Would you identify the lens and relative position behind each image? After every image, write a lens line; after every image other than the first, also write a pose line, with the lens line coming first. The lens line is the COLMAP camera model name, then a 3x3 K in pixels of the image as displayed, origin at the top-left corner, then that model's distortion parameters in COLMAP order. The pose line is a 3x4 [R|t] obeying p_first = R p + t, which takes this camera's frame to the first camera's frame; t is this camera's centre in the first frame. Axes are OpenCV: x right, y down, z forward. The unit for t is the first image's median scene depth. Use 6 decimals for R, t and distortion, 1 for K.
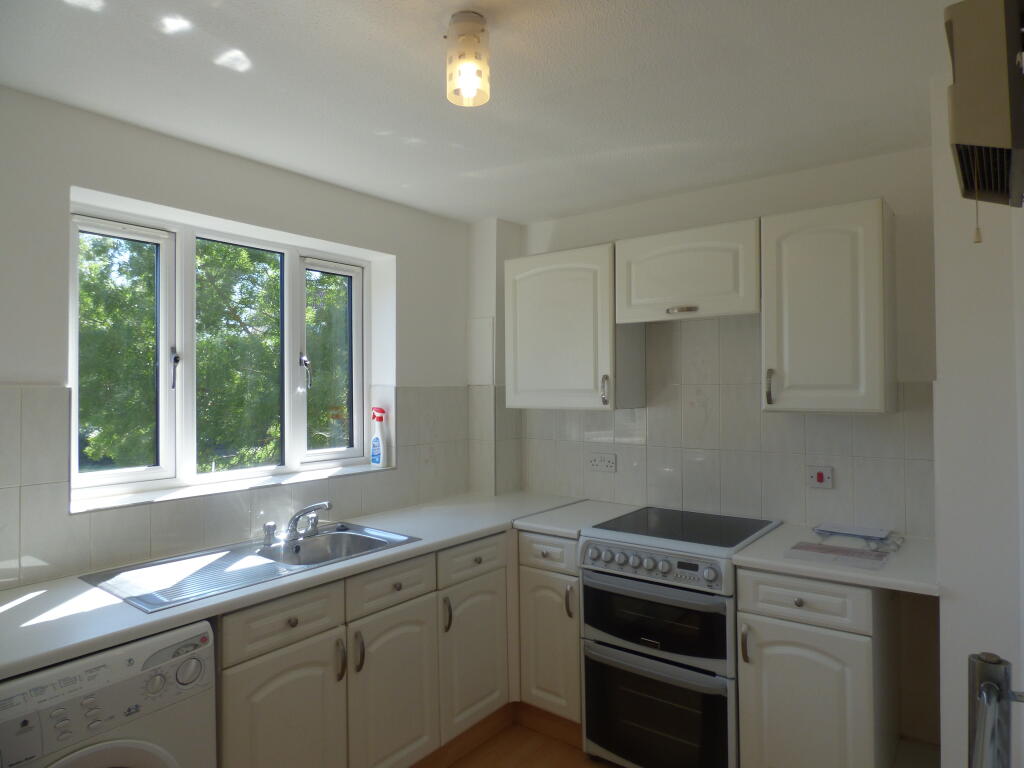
lens RADIAL K [[631.1, 0, 520.8], [0, 631.1, 381.2], [0, 0, 1]] dist [-0.003594, -0.003554]
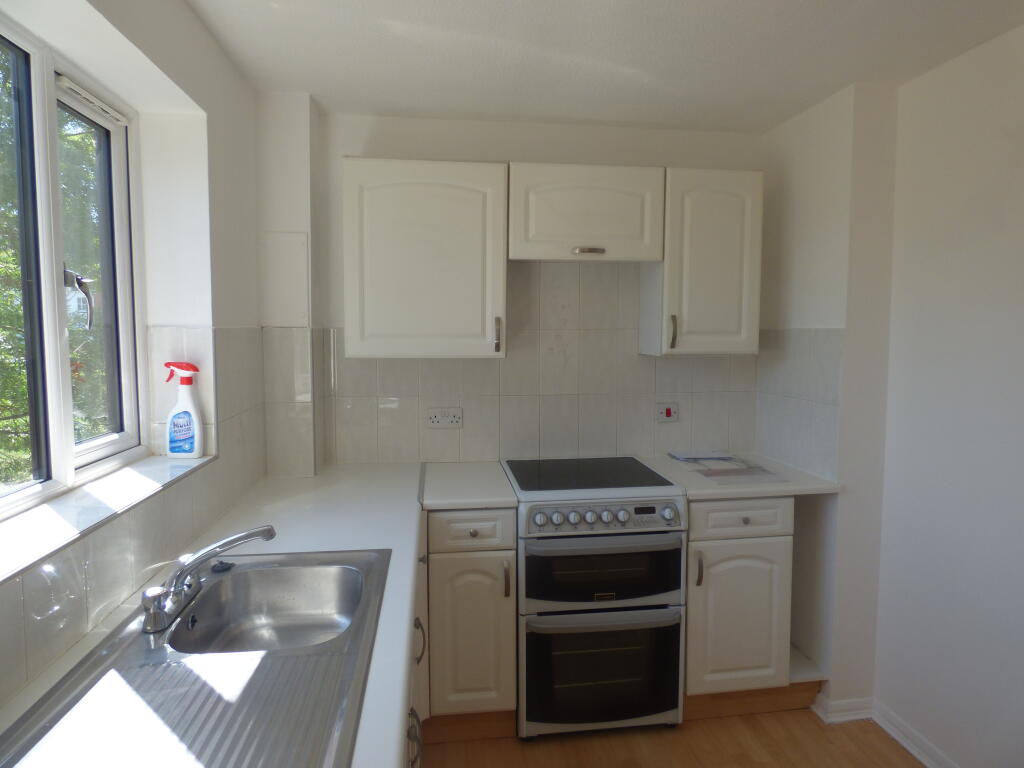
lens RADIAL K [[631.1, 0, 520.8], [0, 631.1, 381.2], [0, 0, 1]] dist [-0.003594, -0.003554]
pose [[0.702641, -0.048913, 0.709862, -0.510875], [-0.010765, 0.996789, 0.079340, 0.009267], [-0.711464, -0.063389, 0.699858, 0.398495]]
